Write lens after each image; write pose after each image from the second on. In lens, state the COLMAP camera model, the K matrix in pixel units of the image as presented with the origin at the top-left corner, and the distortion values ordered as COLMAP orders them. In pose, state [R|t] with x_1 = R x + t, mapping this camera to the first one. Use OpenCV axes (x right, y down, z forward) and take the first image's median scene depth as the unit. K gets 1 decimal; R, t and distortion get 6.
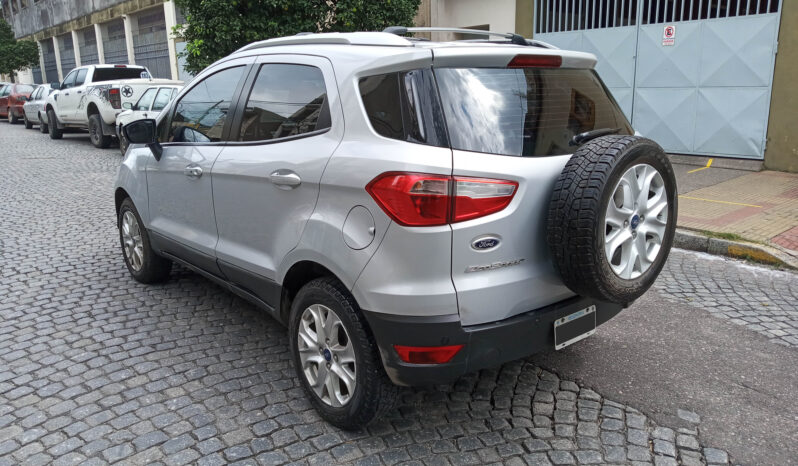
lens RADIAL K [[636.7, 0, 399.0], [0, 636.7, 211.1], [0, 0, 1]] dist [0.012829, -0.002982]
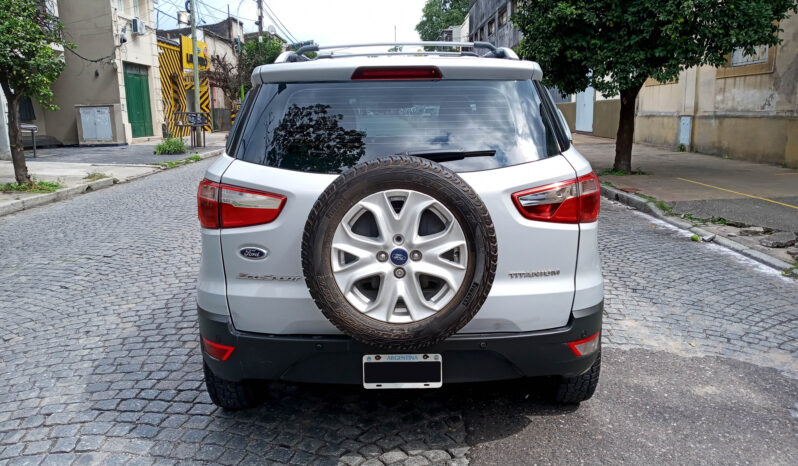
lens RADIAL K [[636.7, 0, 399.0], [0, 636.7, 211.1], [0, 0, 1]] dist [0.012829, -0.002982]
pose [[0.764756, 0.103536, -0.635946, 0.845071], [-0.124299, 0.992172, 0.012056, -0.050910], [0.632216, 0.069828, 0.771639, 0.309947]]
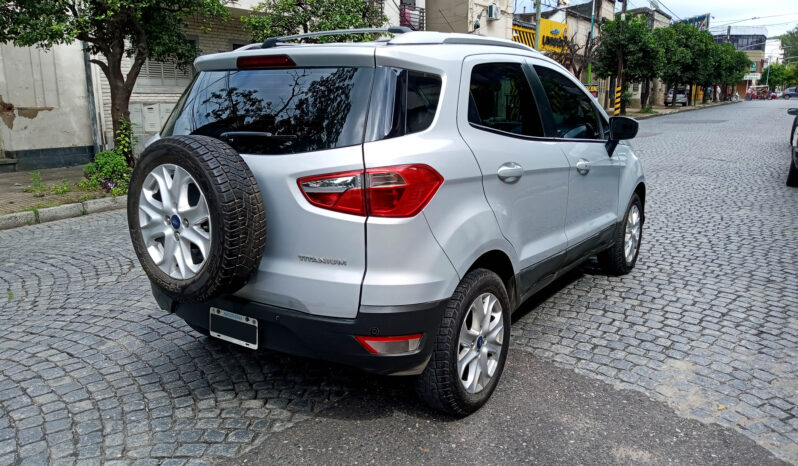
lens RADIAL K [[645.4, 0, 399.0], [0, 645.4, 233.0], [0, 0, 1]] dist [0.003692, 0.001410]
pose [[0.254709, 0.213651, -0.943121, 1.320975], [-0.193478, 0.966827, 0.166768, -0.189886], [0.947465, 0.139995, 0.287596, 0.970431]]
